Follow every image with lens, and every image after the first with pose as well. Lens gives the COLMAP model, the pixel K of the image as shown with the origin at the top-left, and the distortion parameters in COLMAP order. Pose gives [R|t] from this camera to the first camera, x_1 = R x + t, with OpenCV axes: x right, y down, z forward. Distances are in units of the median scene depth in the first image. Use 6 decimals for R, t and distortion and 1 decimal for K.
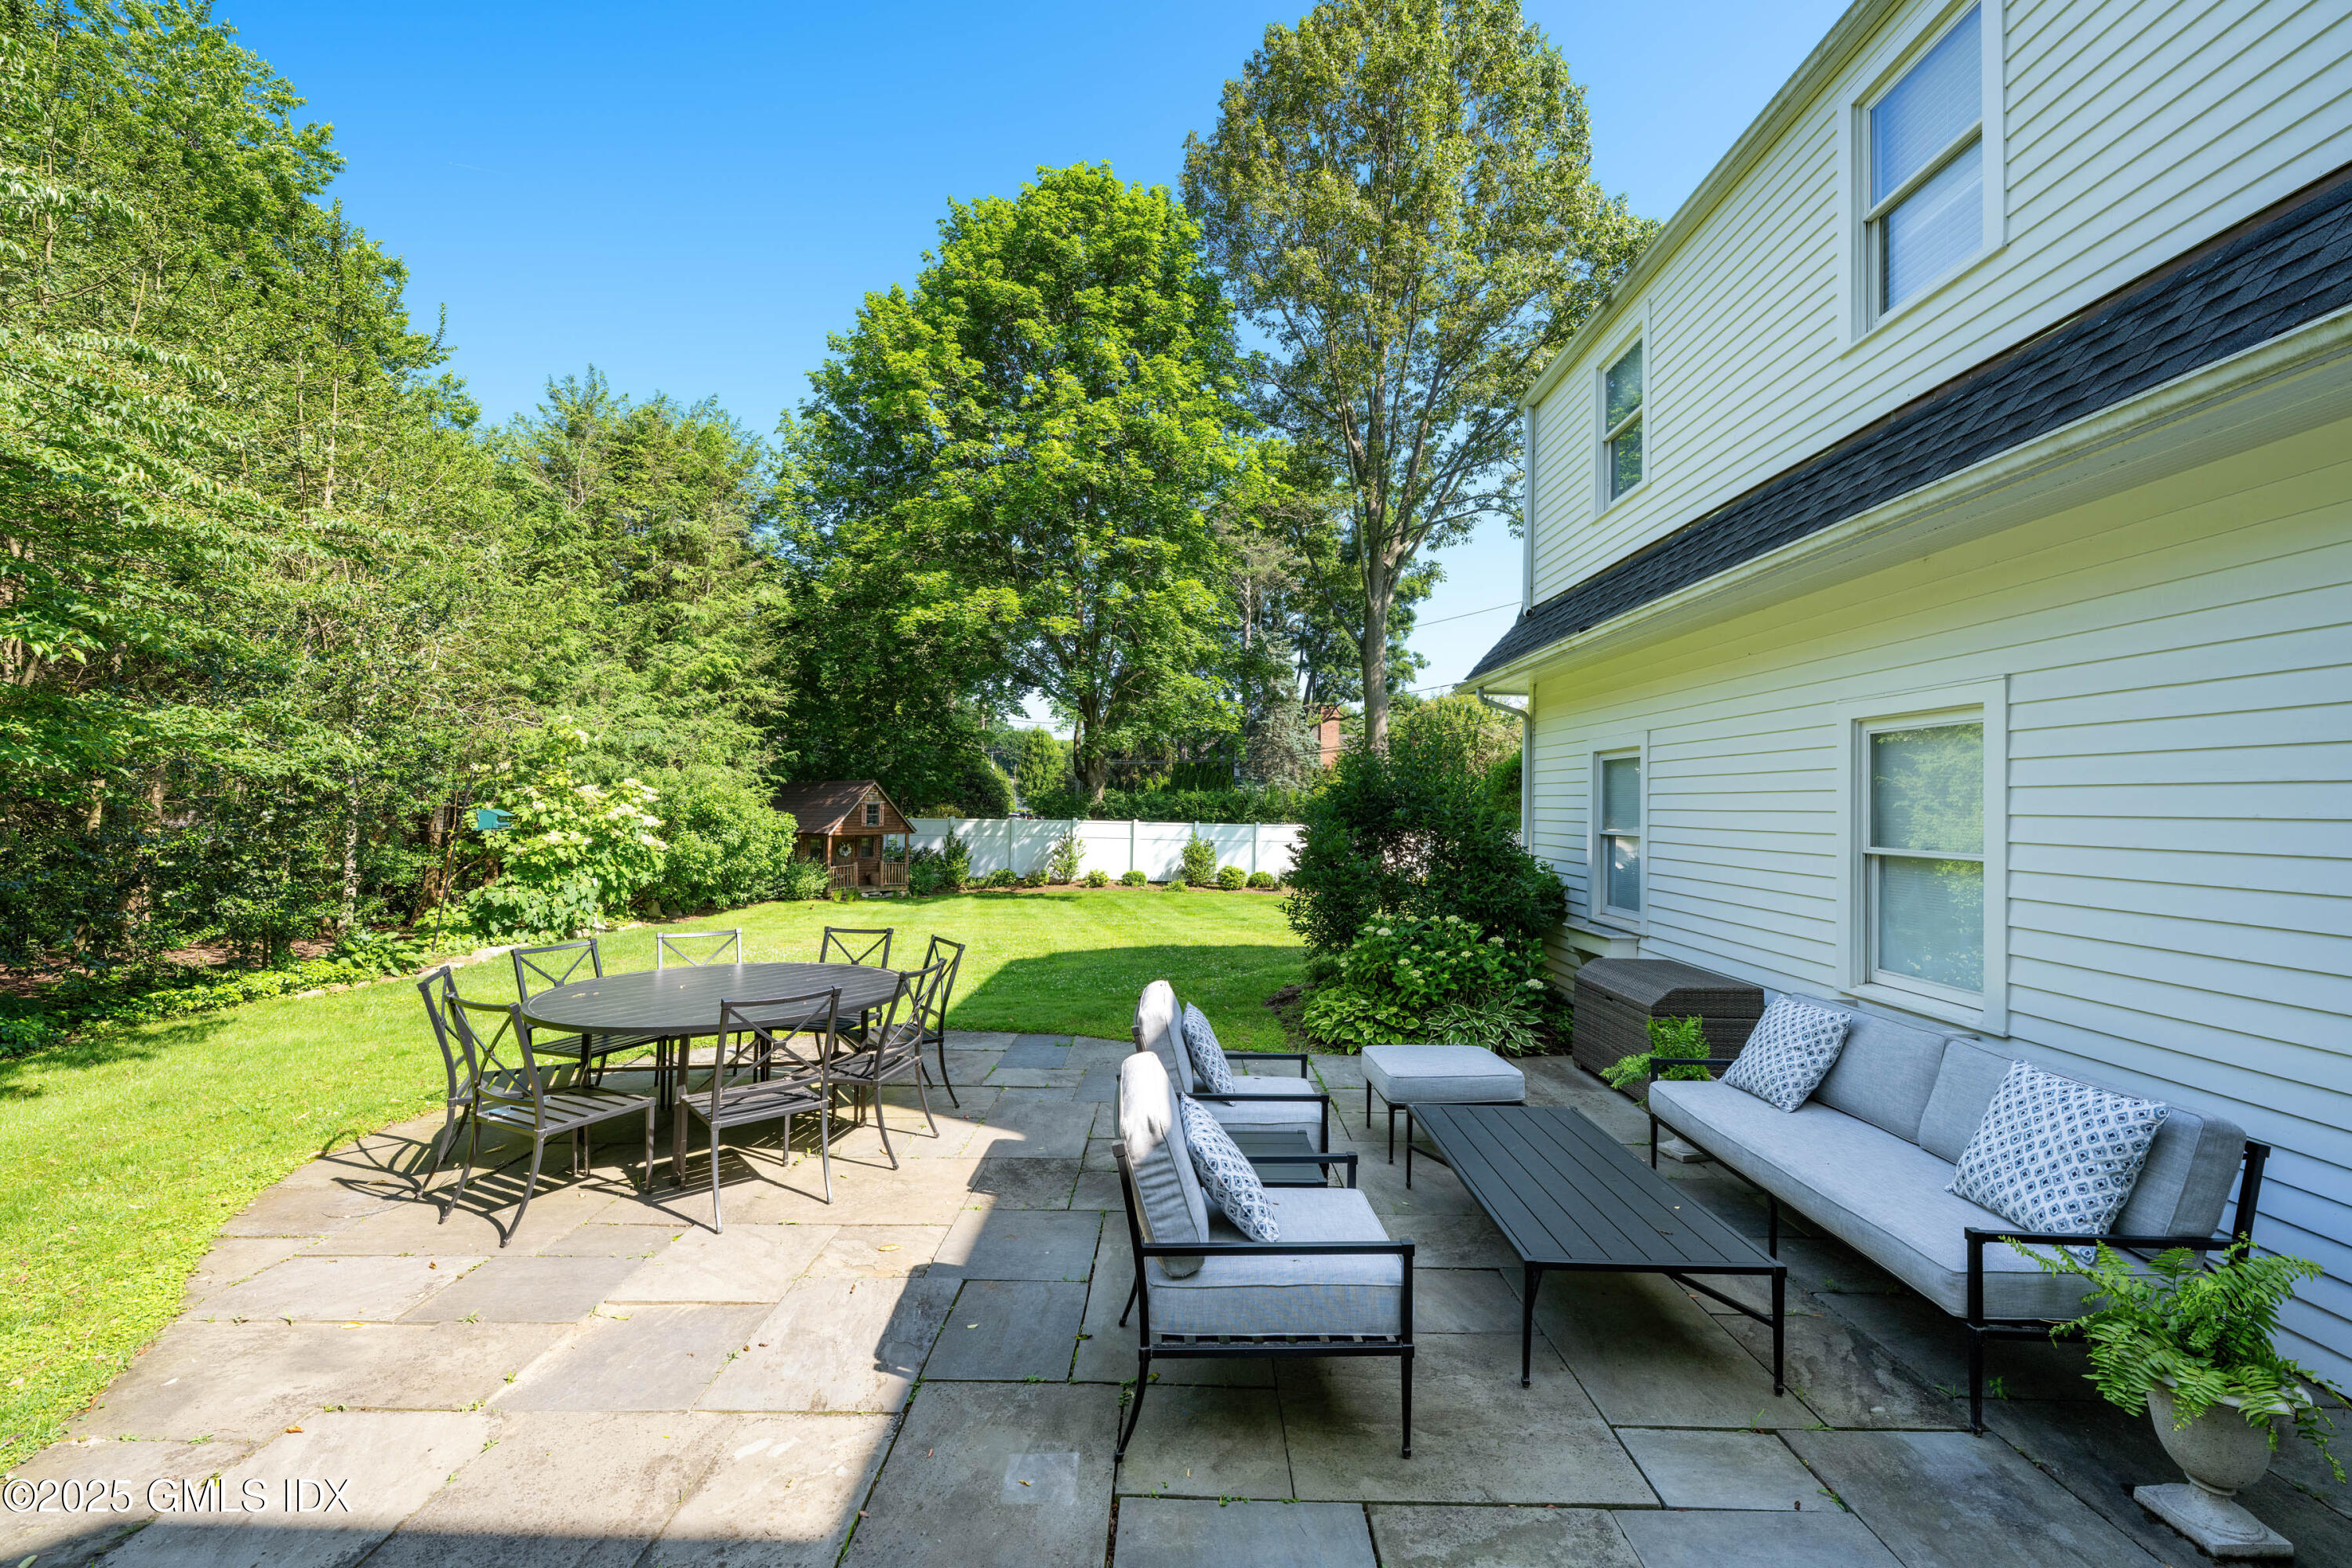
lens RADIAL K [[943.3, 0, 1177.6], [0, 943.3, 782.9], [0, 0, 1]] dist [0.001684, 0.000484]
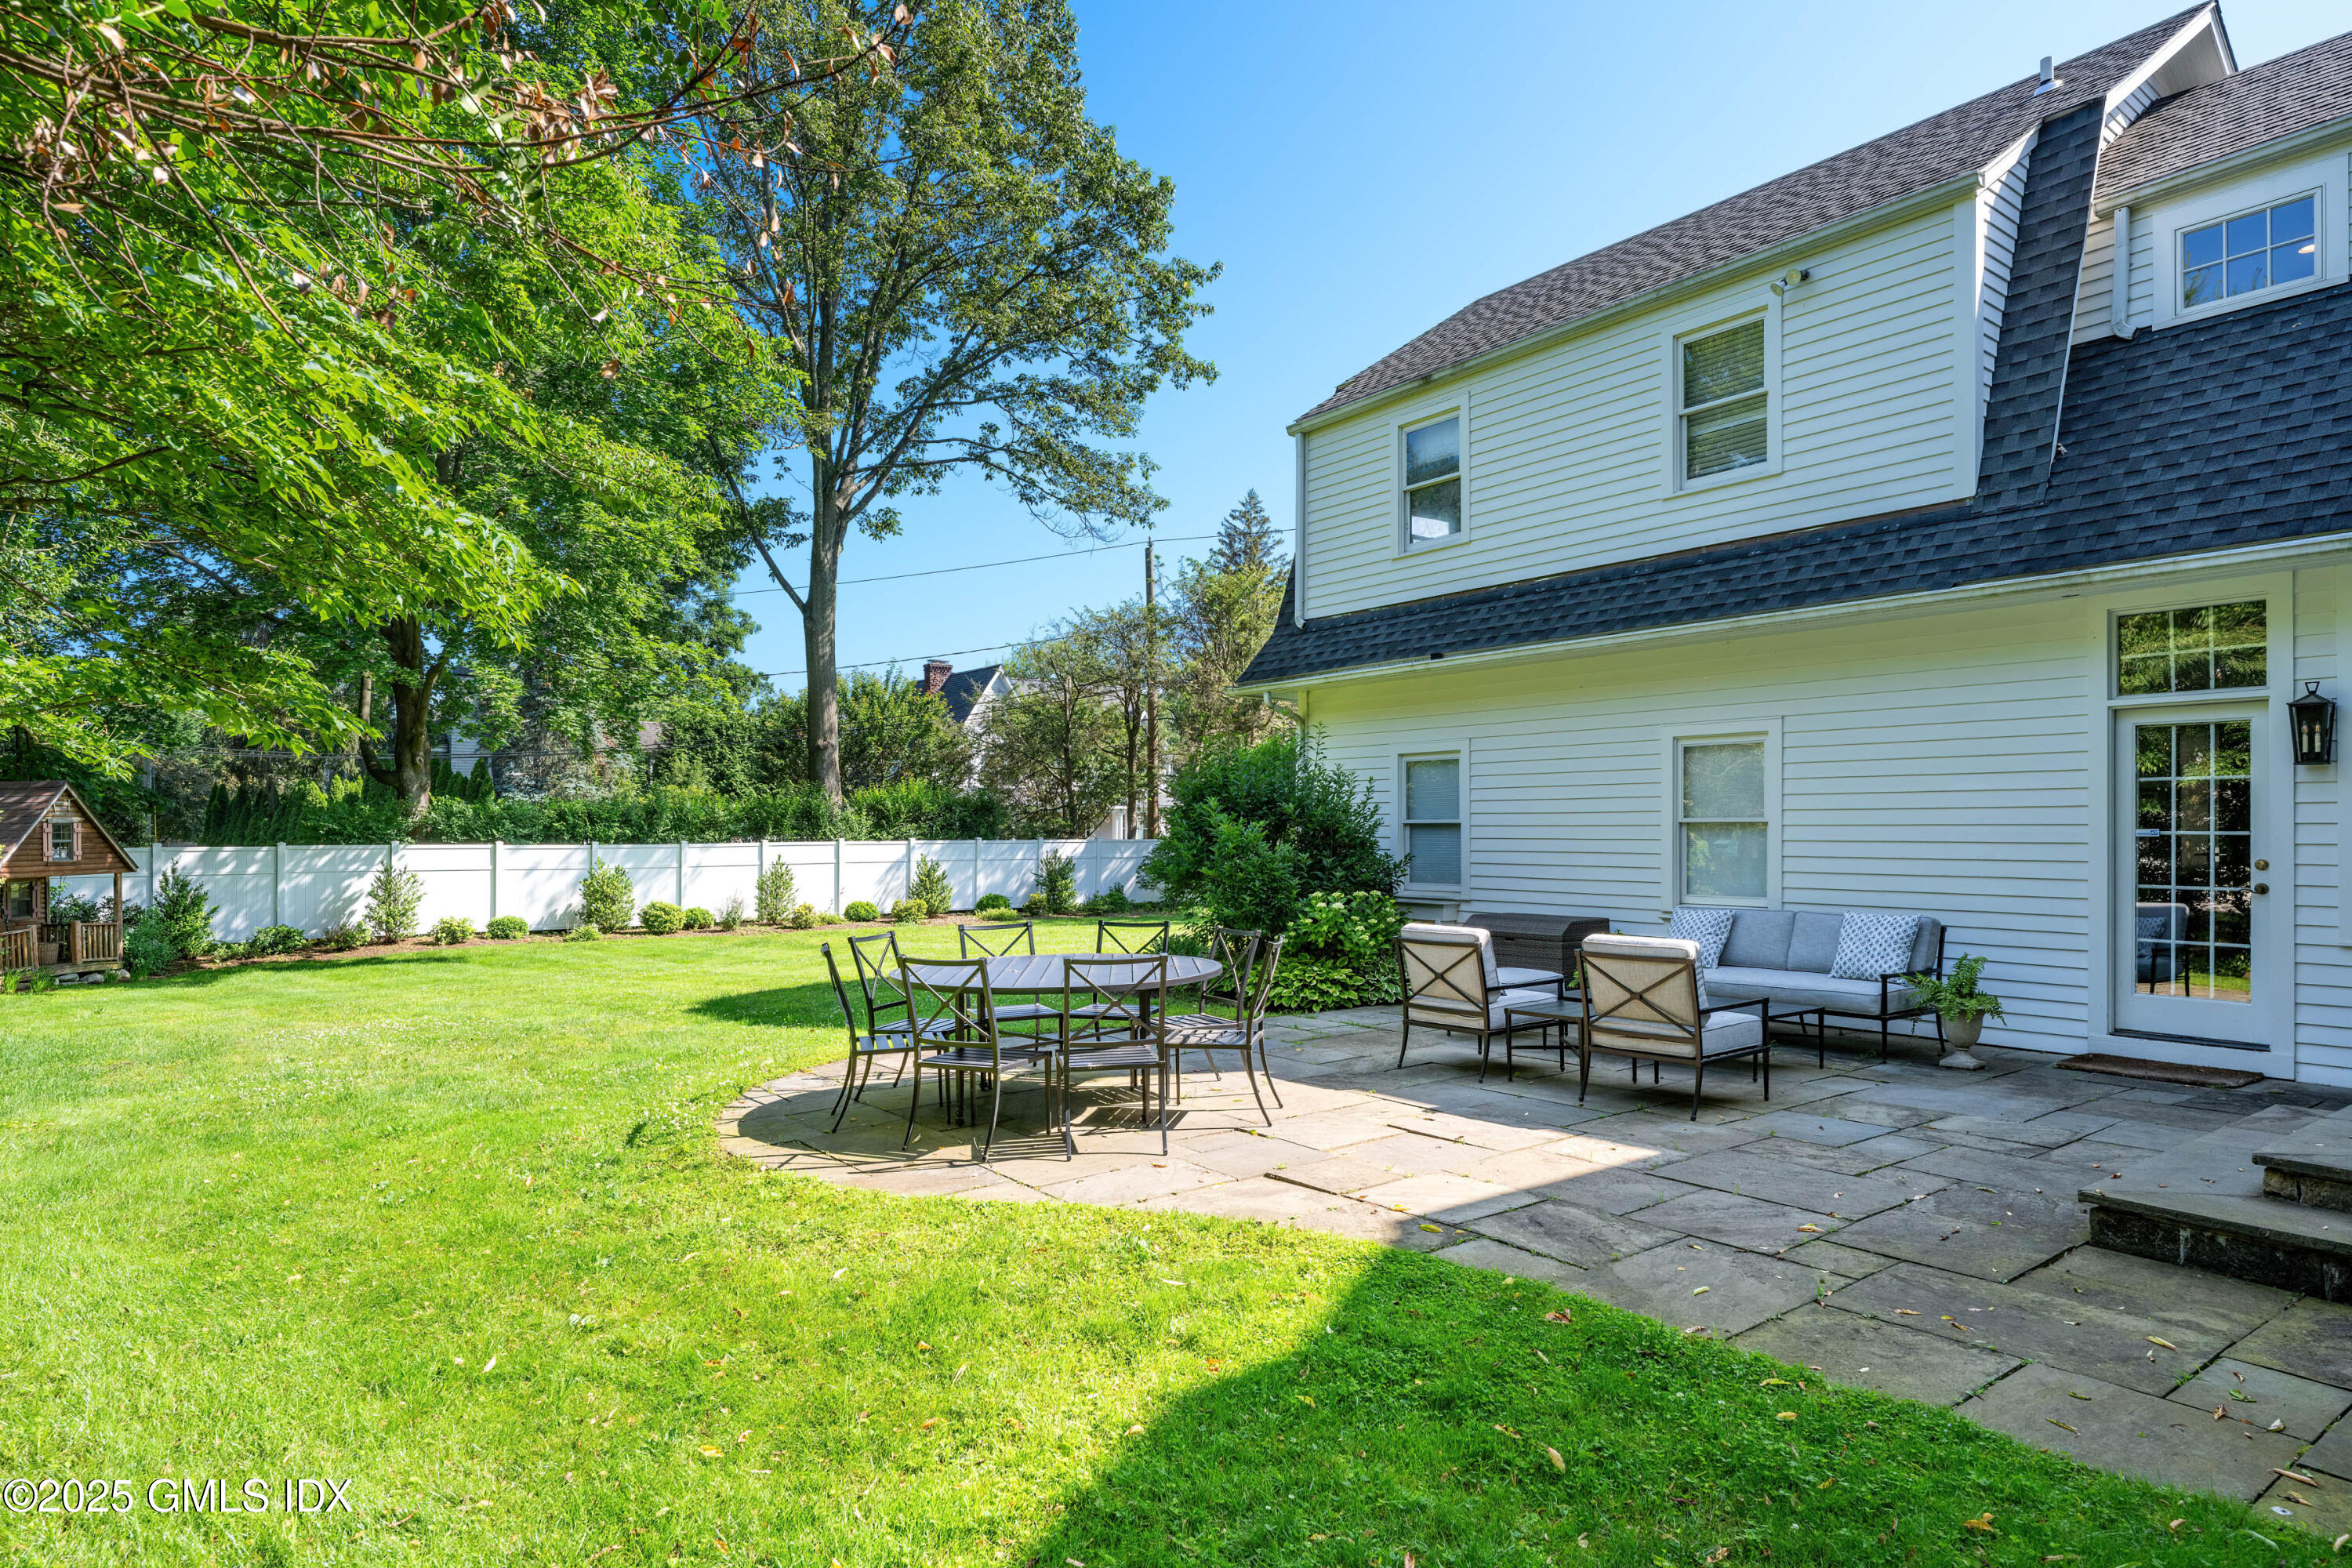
lens RADIAL K [[1327.0, 0, 1173.1], [0, 1327.0, 797.3], [0, 0, 1]] dist [-0.004737, -0.000508]
pose [[0.800100, -0.004501, 0.599850, -0.241768], [0.002037, 0.999986, 0.004787, 0.003929], [-0.599863, -0.002608, 0.800098, -0.050308]]
